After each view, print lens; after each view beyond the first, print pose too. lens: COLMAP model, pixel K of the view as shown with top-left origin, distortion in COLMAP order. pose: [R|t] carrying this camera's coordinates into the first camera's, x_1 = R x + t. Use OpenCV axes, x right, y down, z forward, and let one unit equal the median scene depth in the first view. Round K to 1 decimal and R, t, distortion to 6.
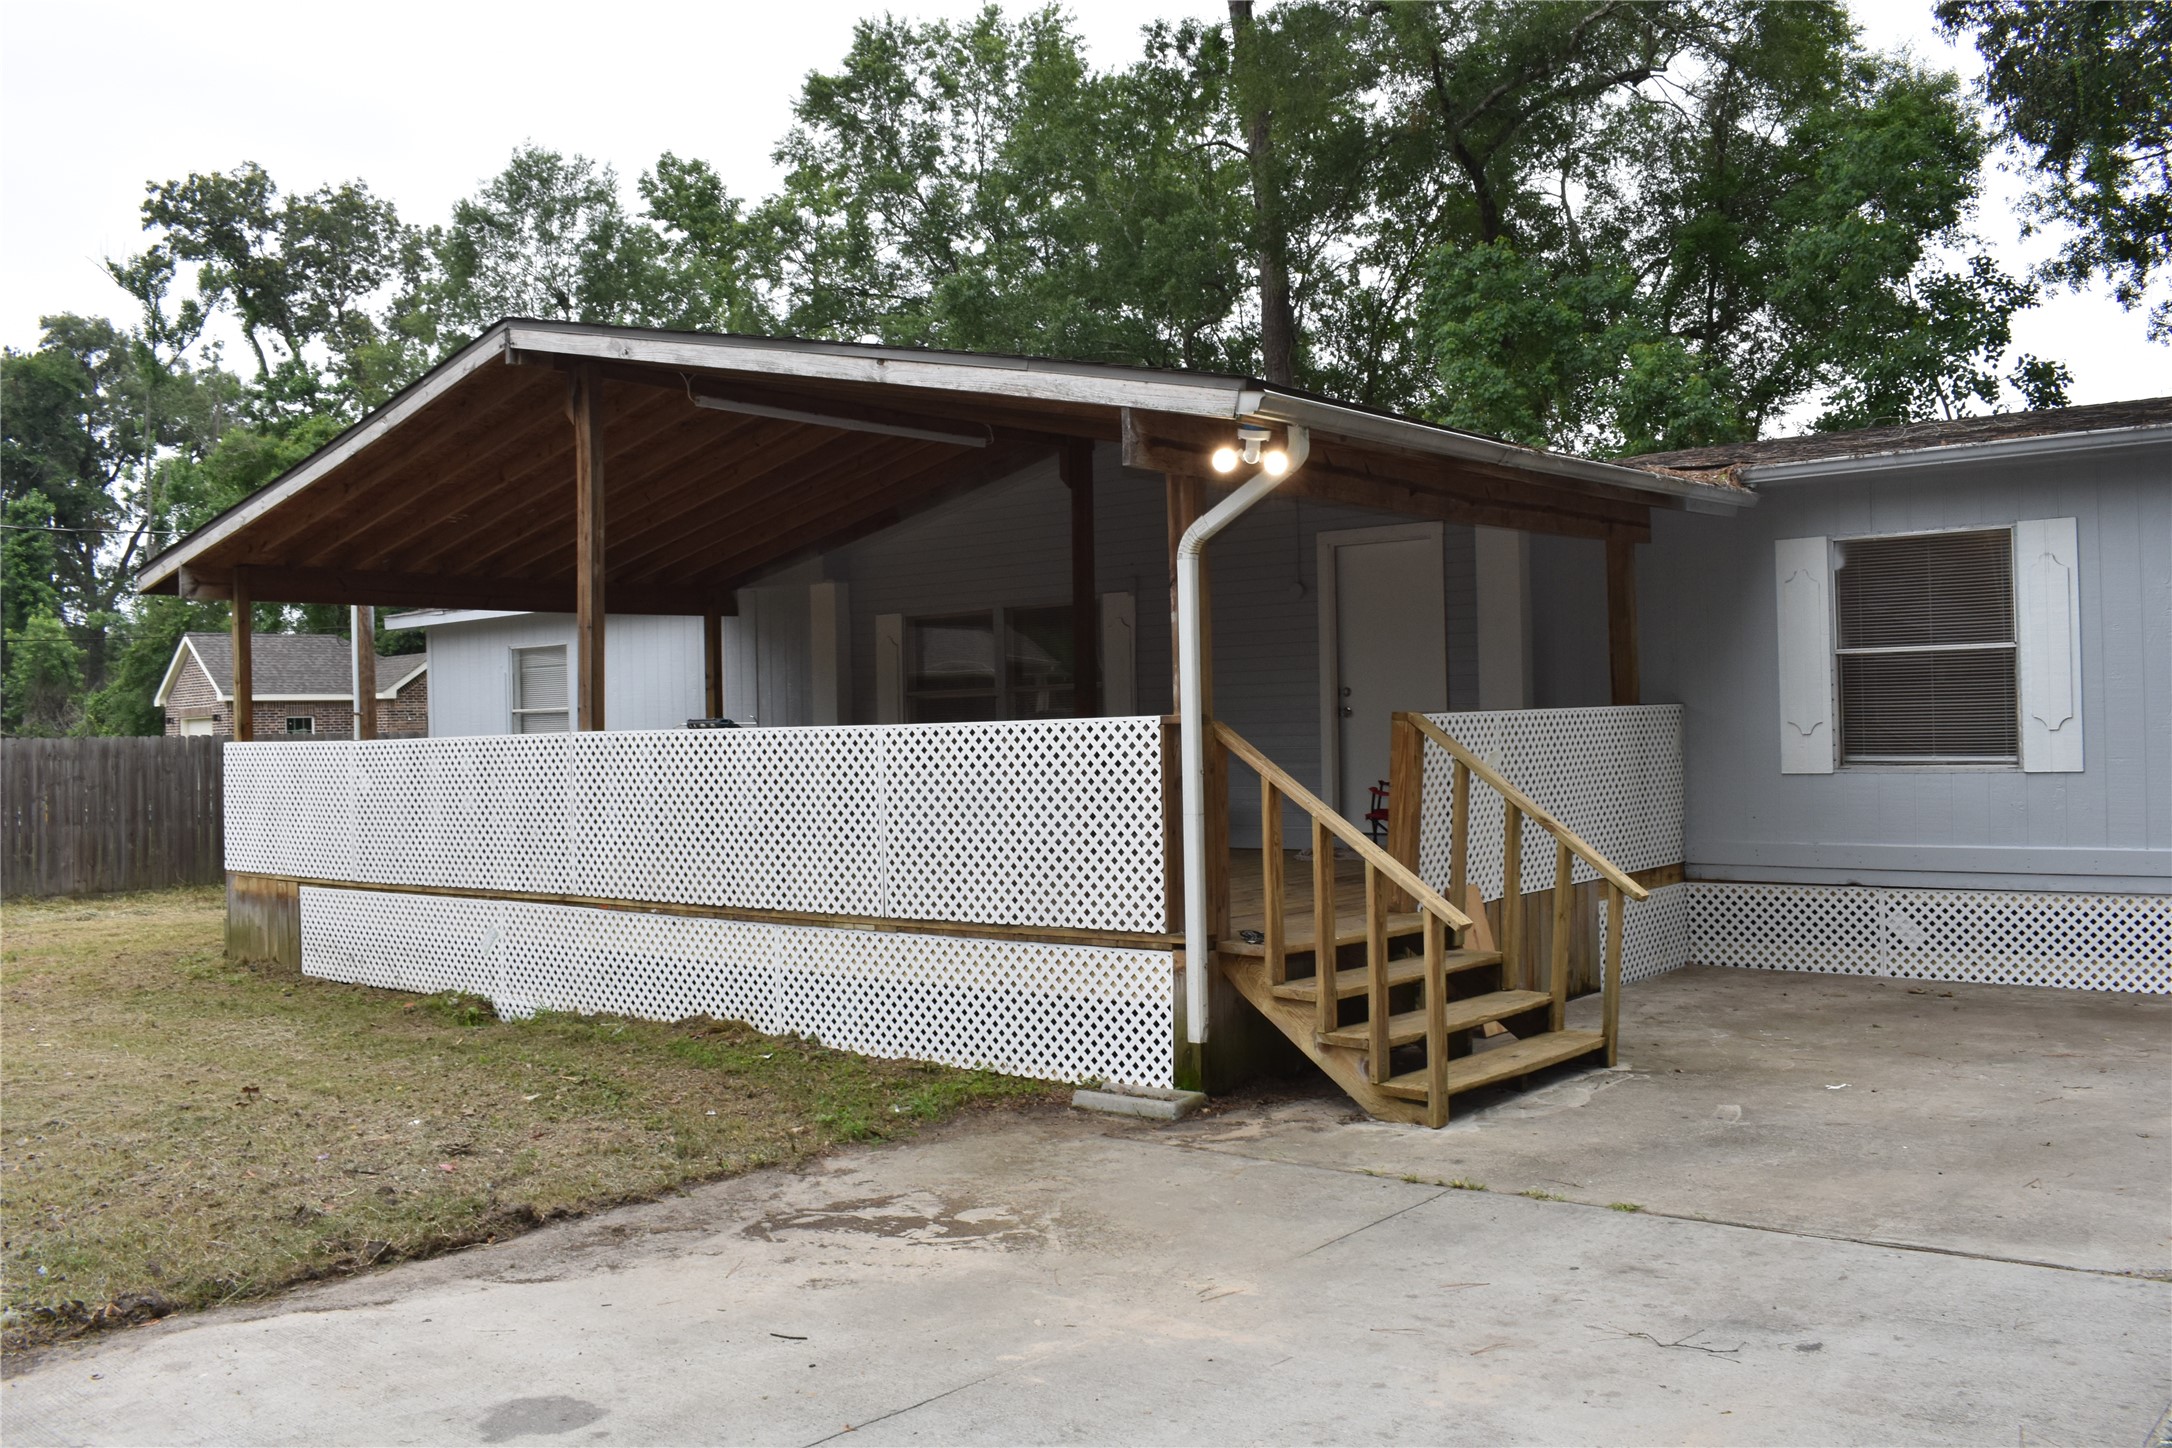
lens RADIAL K [[1821.8, 0, 1081.5], [0, 1821.8, 726.8], [0, 0, 1]] dist [-0.089558, 0.016083]
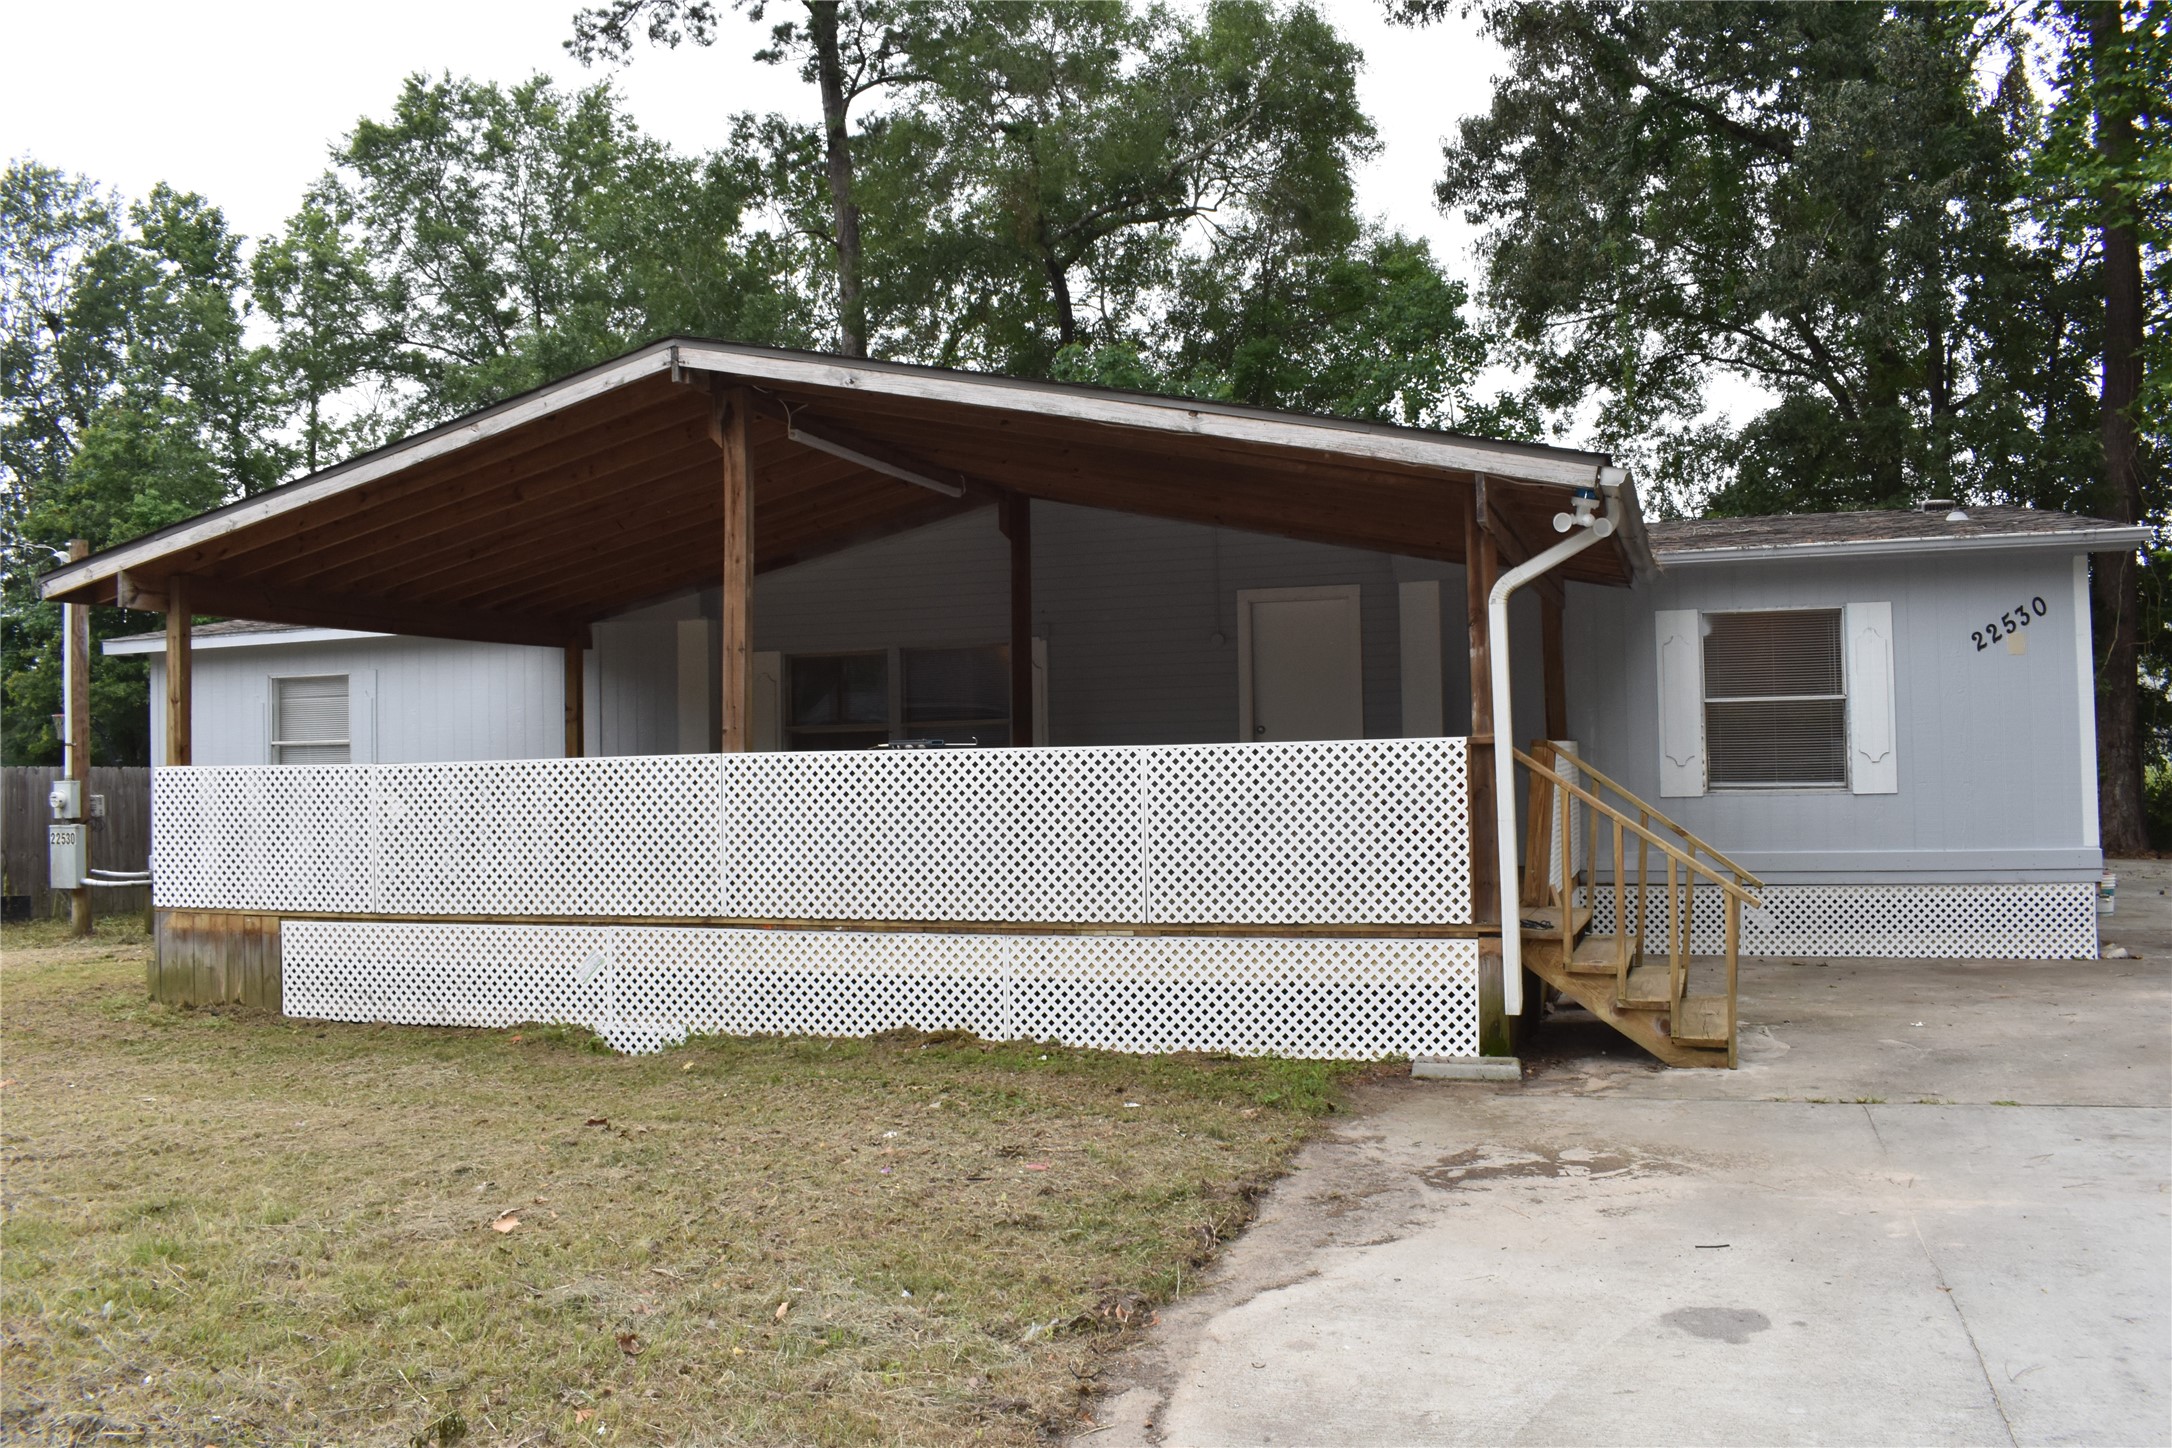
lens RADIAL K [[1684.8, 0, 1069.5], [0, 1684.8, 724.7], [0, 0, 1]] dist [-0.092277, -0.000077]
pose [[0.934376, 0.015809, 0.355938, -0.364631], [-0.003958, 0.999414, -0.033997, 0.015026], [-0.356267, 0.030357, 0.933891, 0.055302]]
